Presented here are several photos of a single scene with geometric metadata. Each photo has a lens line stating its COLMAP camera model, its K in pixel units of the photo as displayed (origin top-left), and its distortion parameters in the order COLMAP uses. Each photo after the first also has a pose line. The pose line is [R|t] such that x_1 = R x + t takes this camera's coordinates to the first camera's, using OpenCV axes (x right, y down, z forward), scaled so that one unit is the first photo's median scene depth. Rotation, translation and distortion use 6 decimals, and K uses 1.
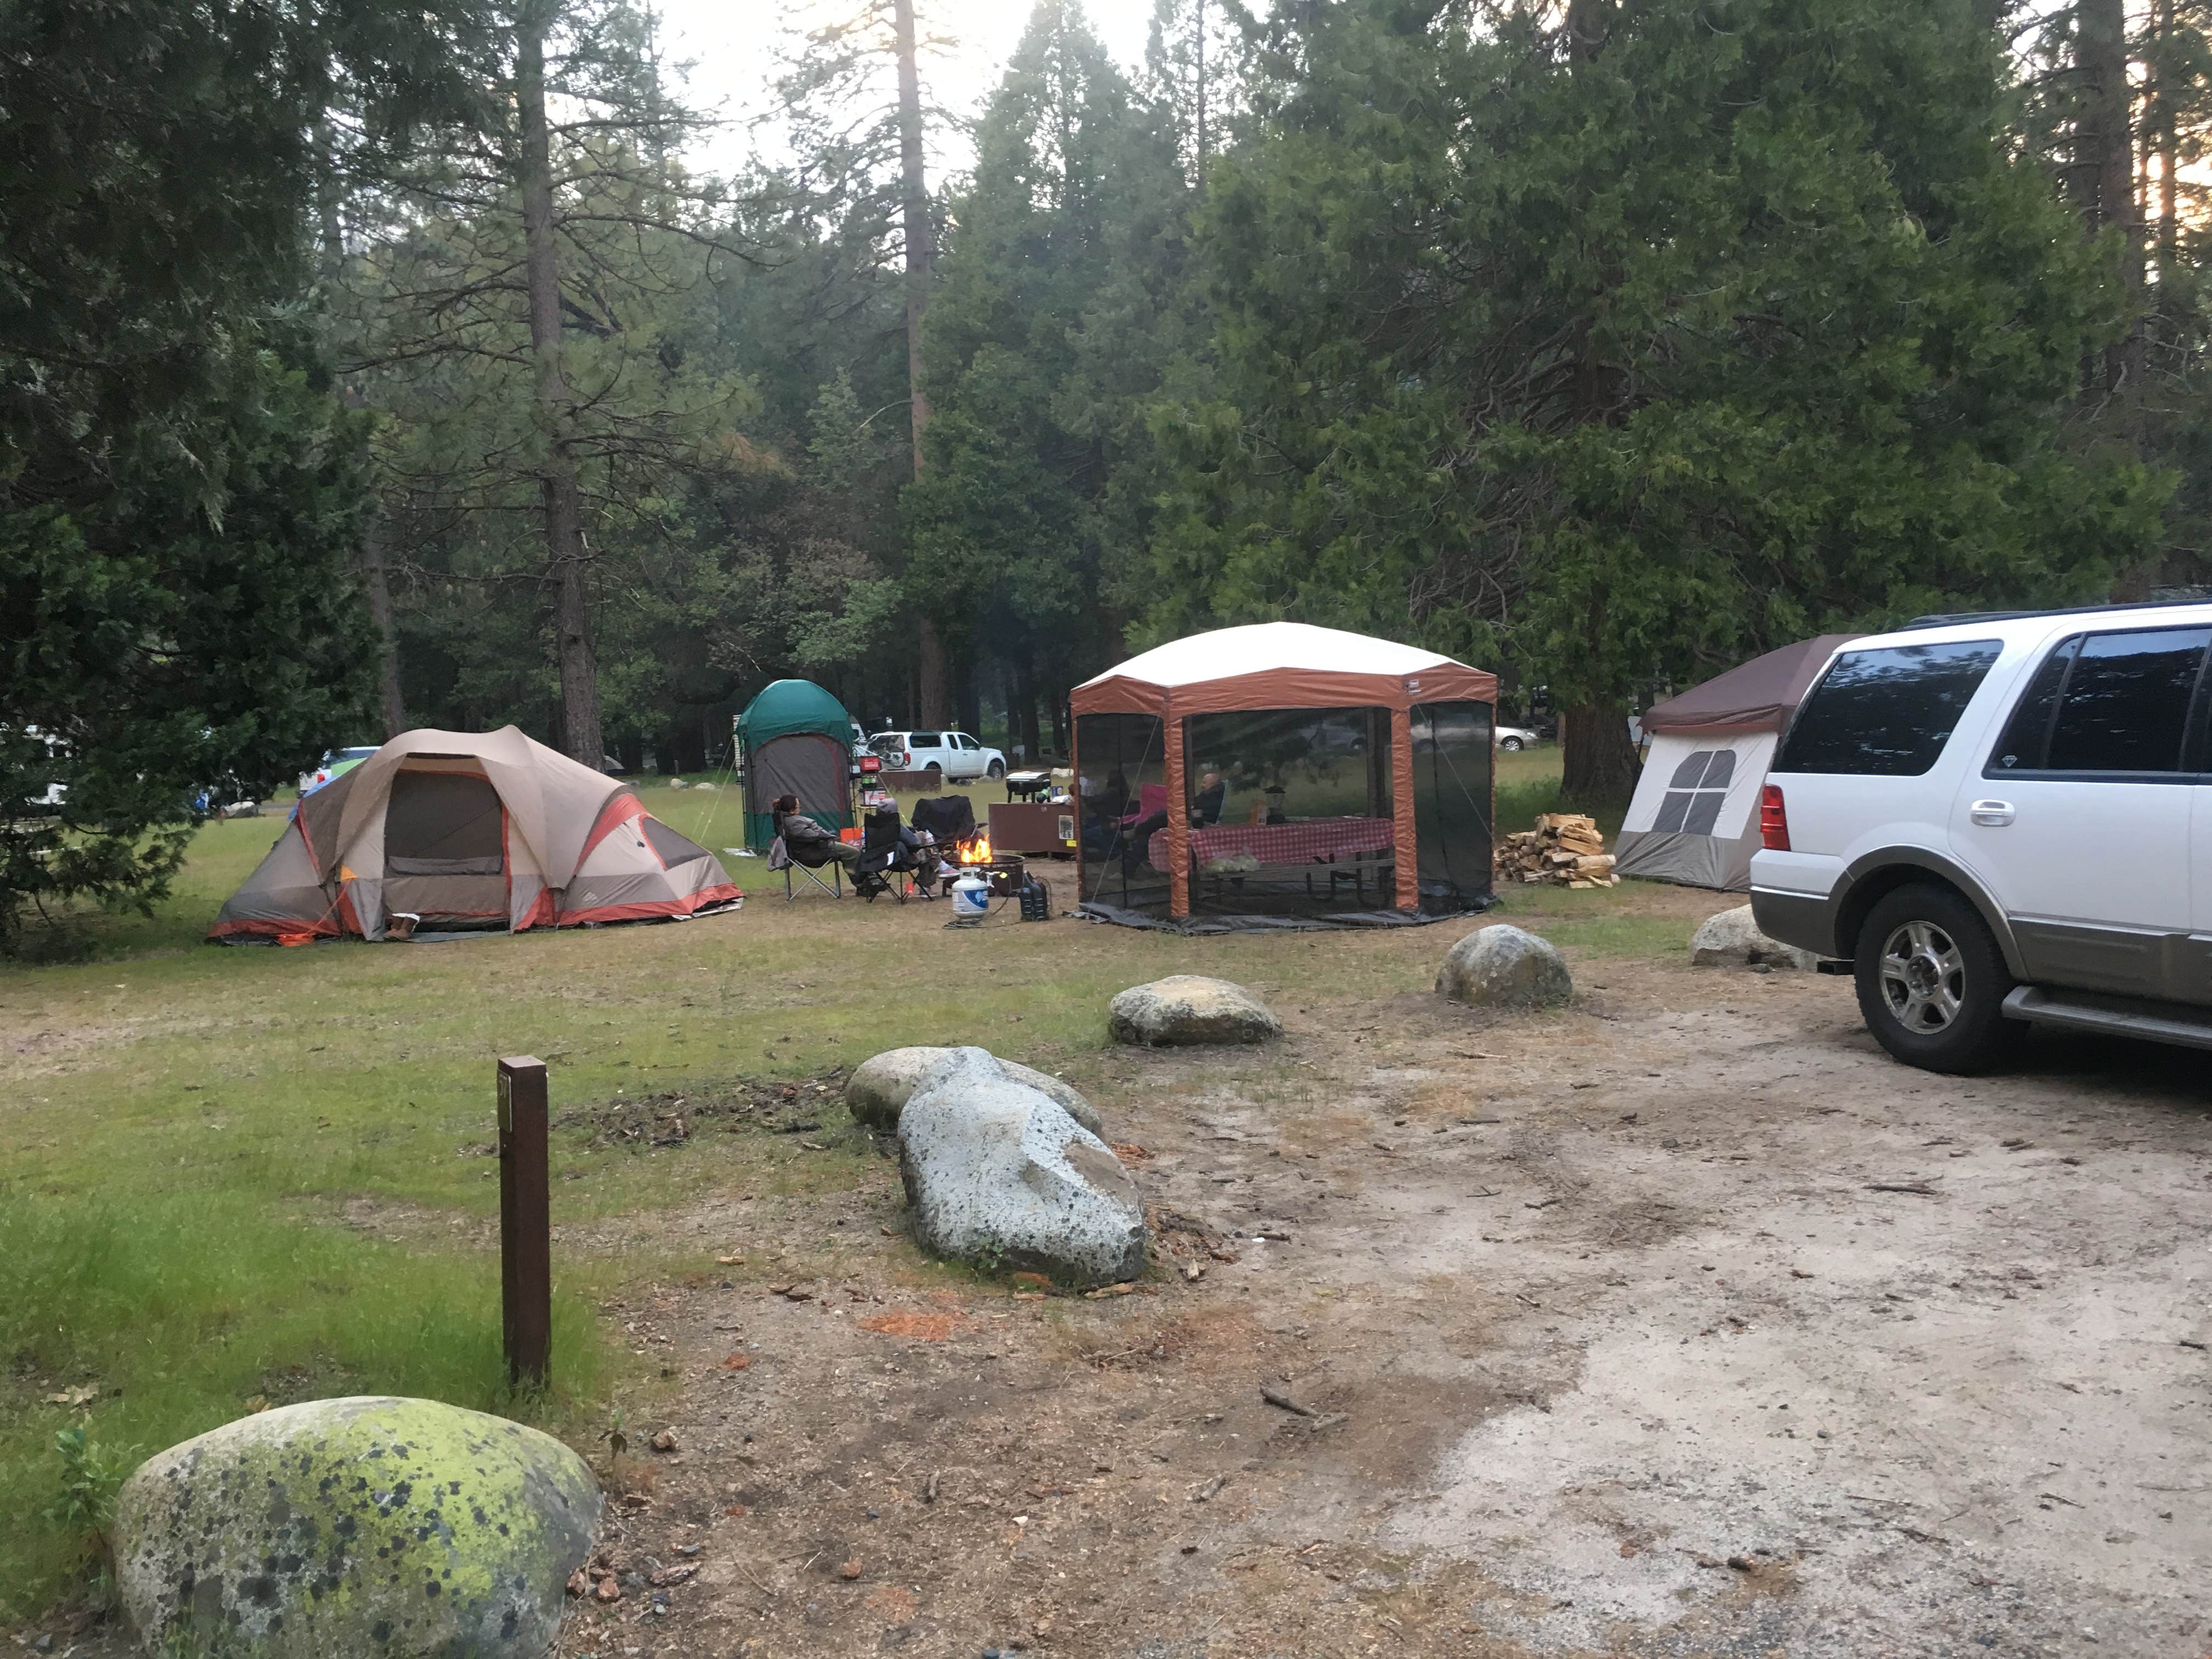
lens RADIAL K [[1875.3, 0, 1094.4], [0, 1875.3, 835.7], [0, 0, 1]] dist [0.081522, -0.108192]
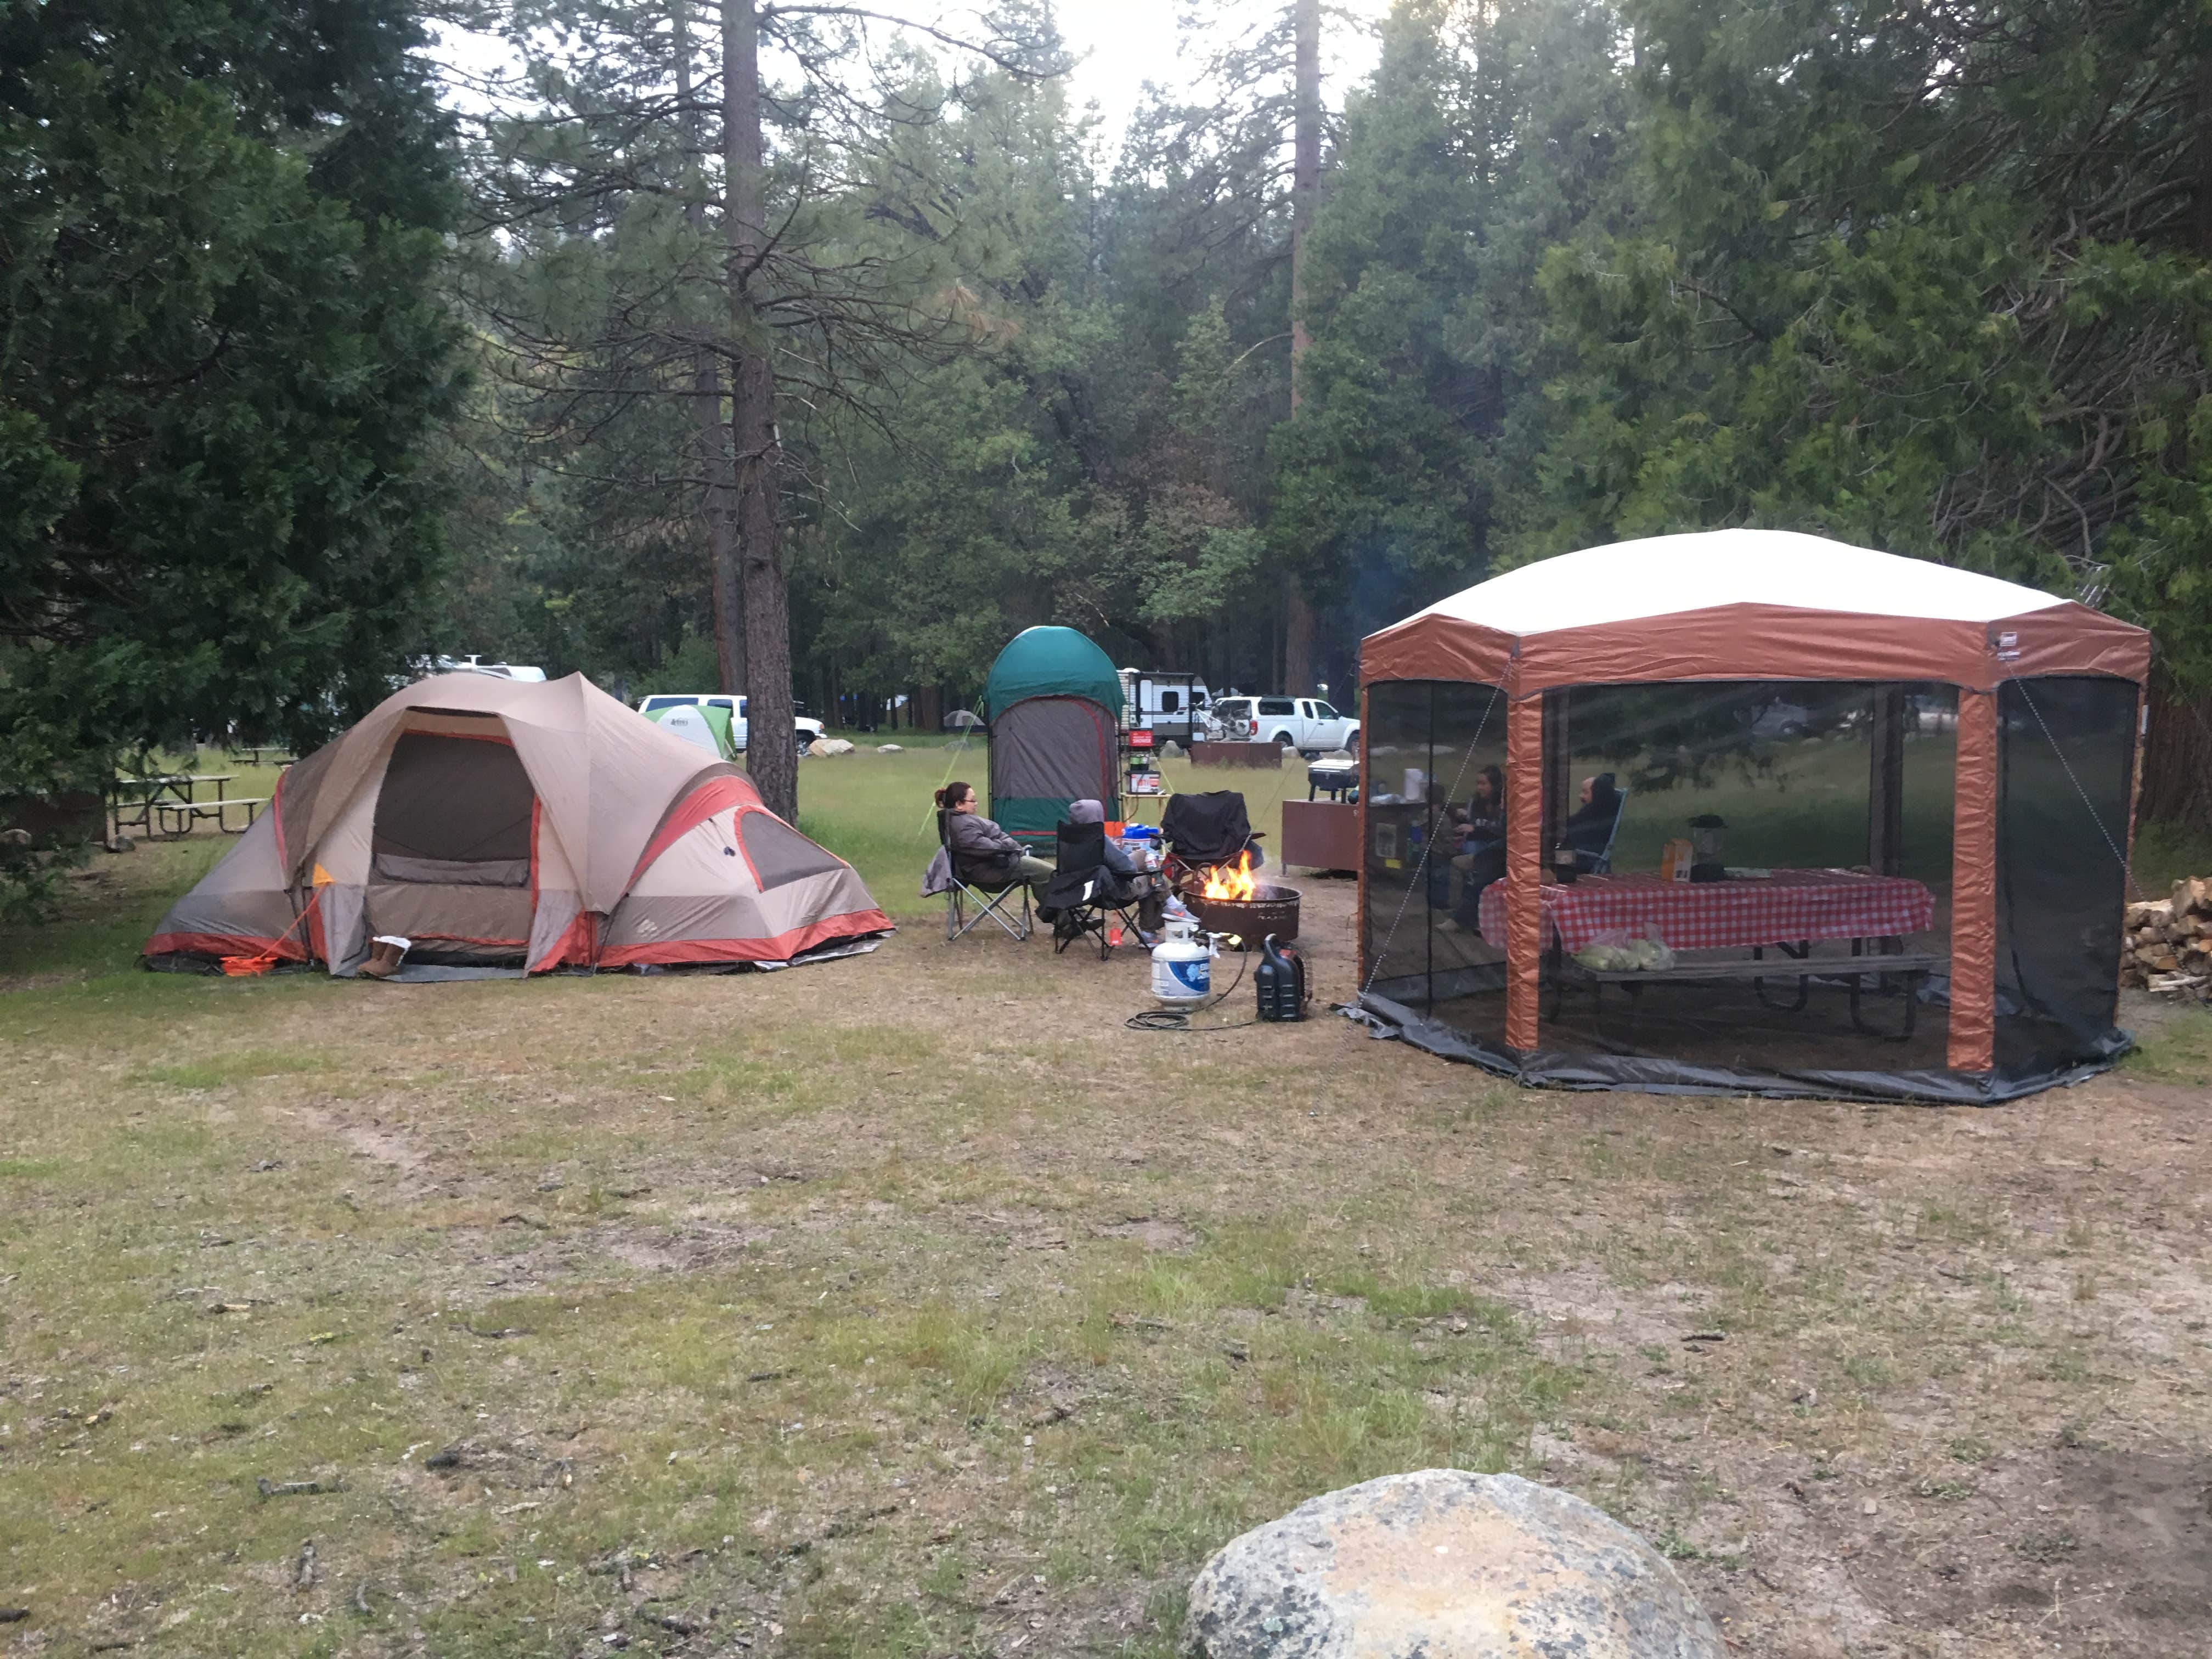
lens RADIAL K [[1875.3, 0, 1094.4], [0, 1875.3, 835.7], [0, 0, 1]] dist [0.081522, -0.108192]
pose [[0.978056, 0.048032, -0.202728, 0.023180], [-0.044182, 0.998748, 0.023477, -0.019950], [0.203601, -0.014005, 0.978954, 0.310959]]
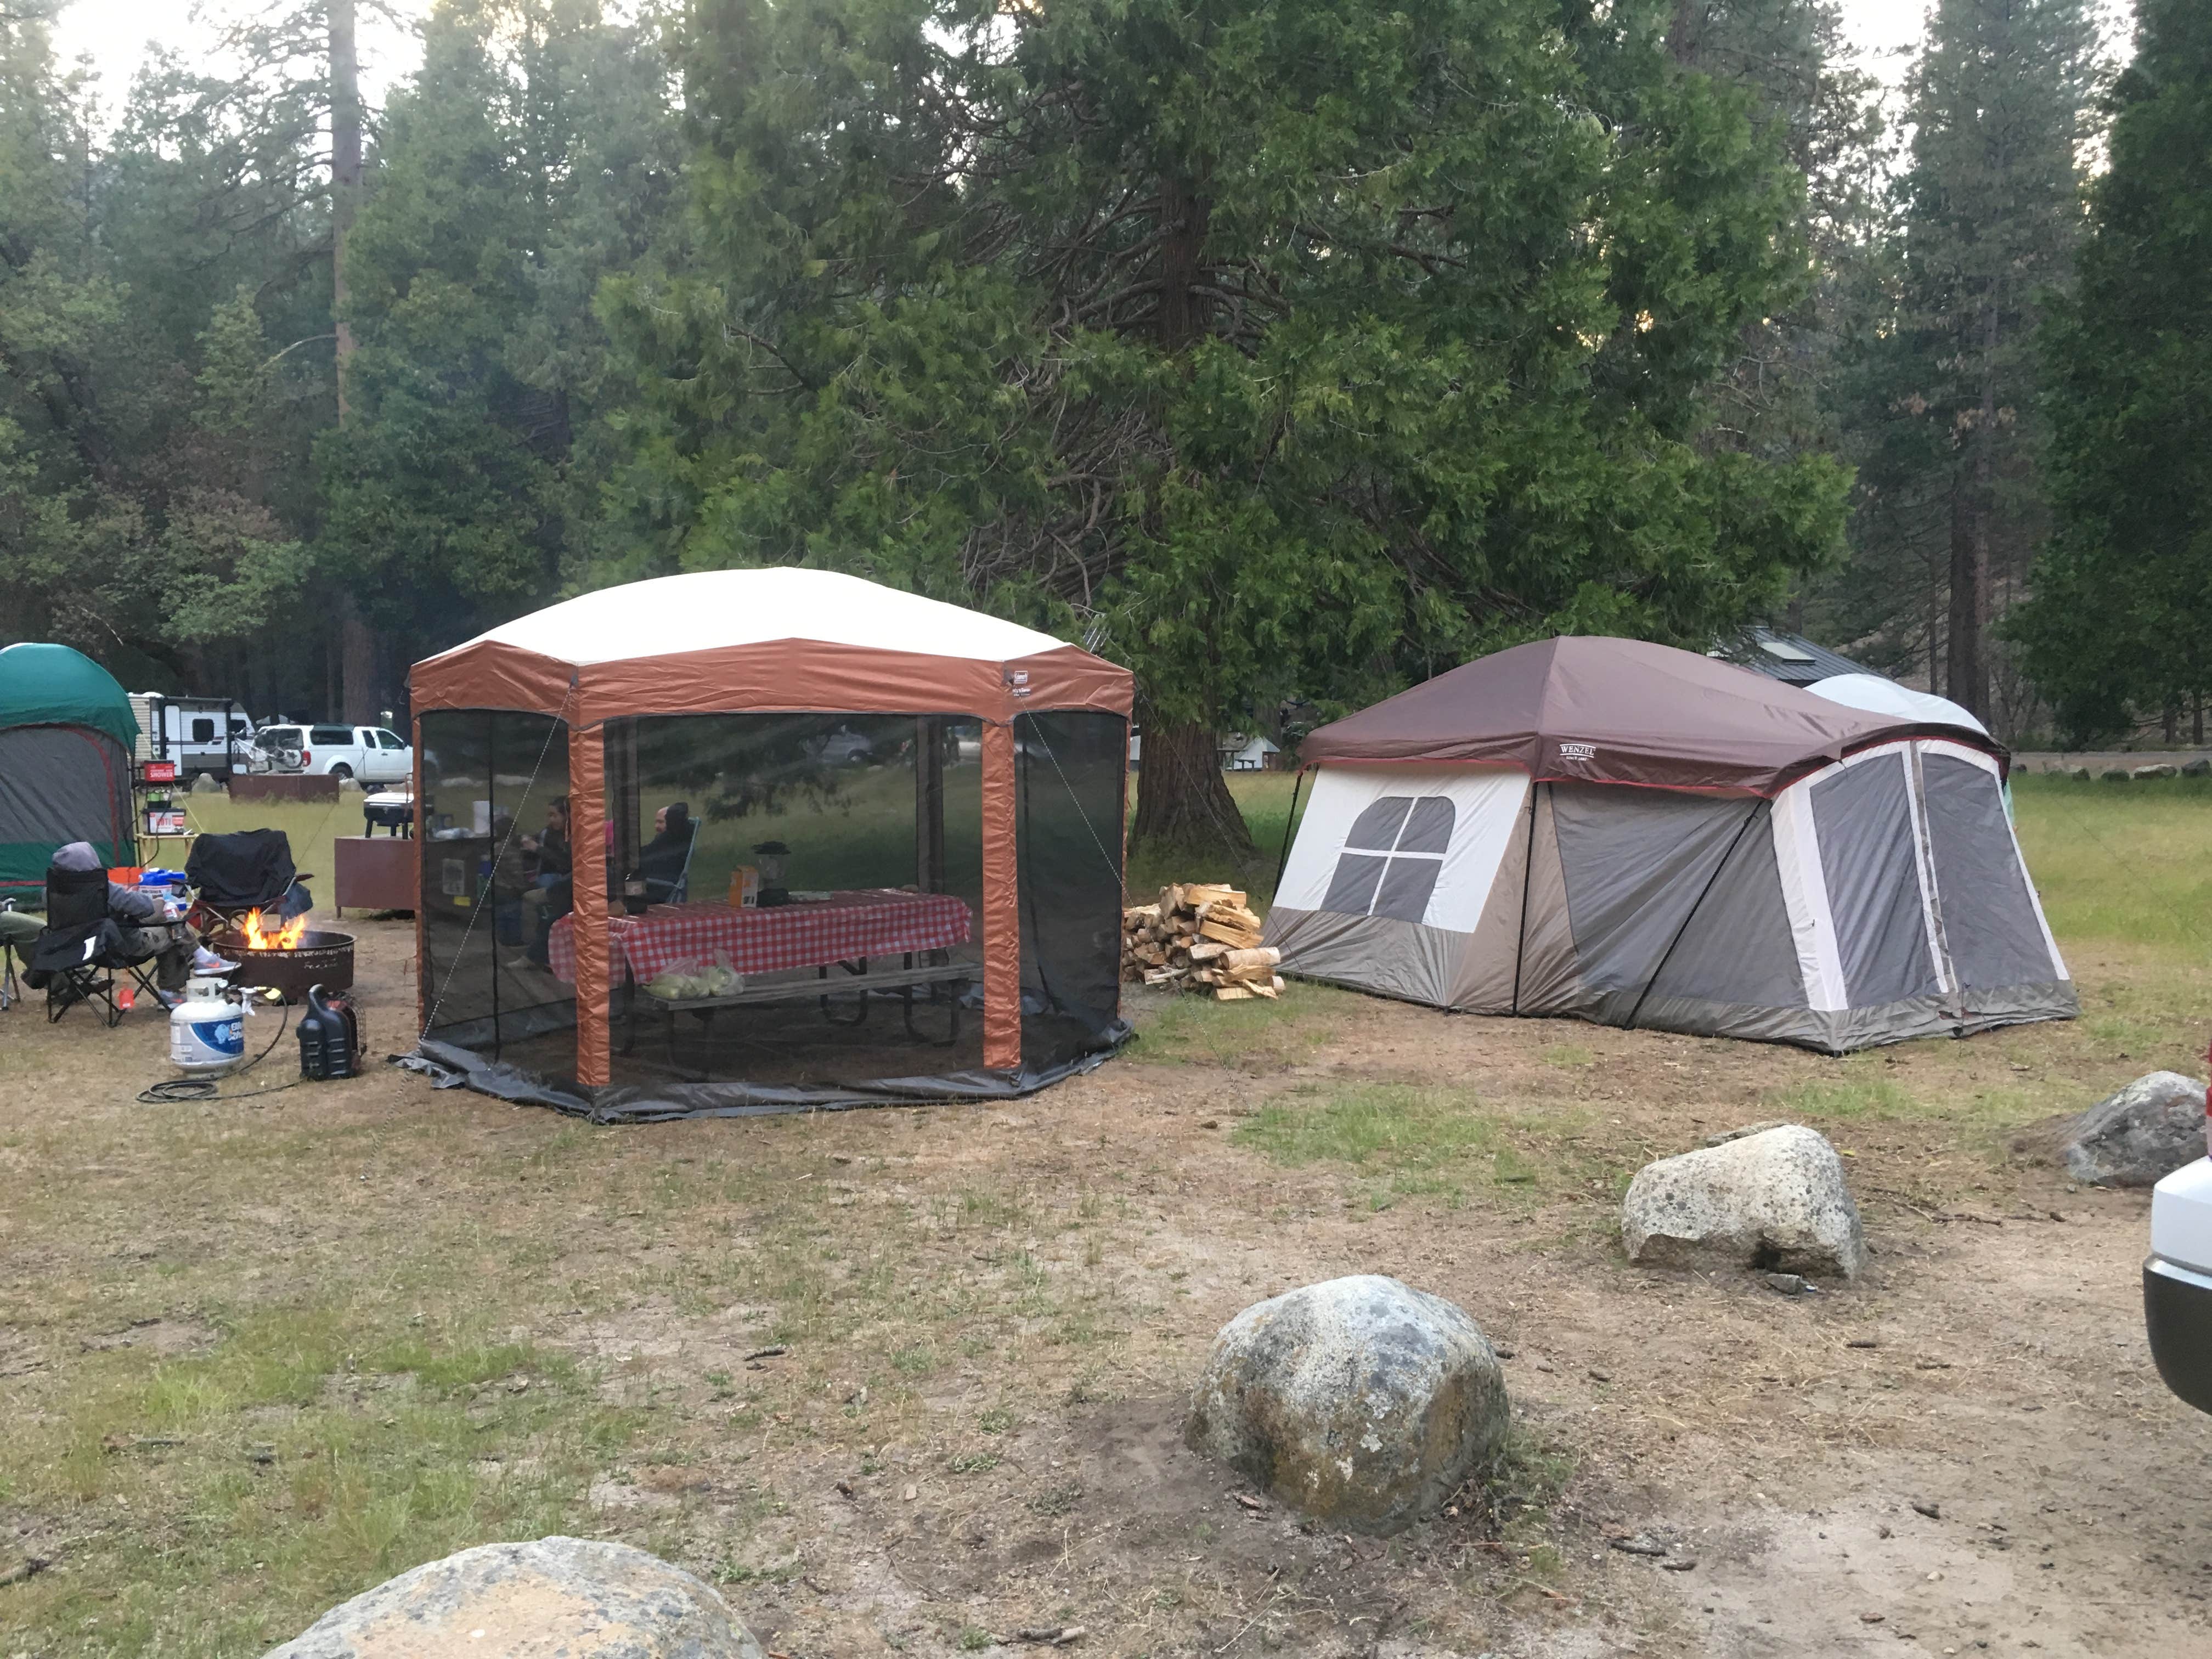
lens RADIAL K [[1875.3, 0, 1094.4], [0, 1875.3, 835.7], [0, 0, 1]] dist [0.081522, -0.108192]
pose [[0.963477, 0.017527, 0.267219, 0.027541], [-0.016358, 0.999844, -0.006600, -0.020547], [-0.267293, 0.001988, 0.963613, 0.313263]]
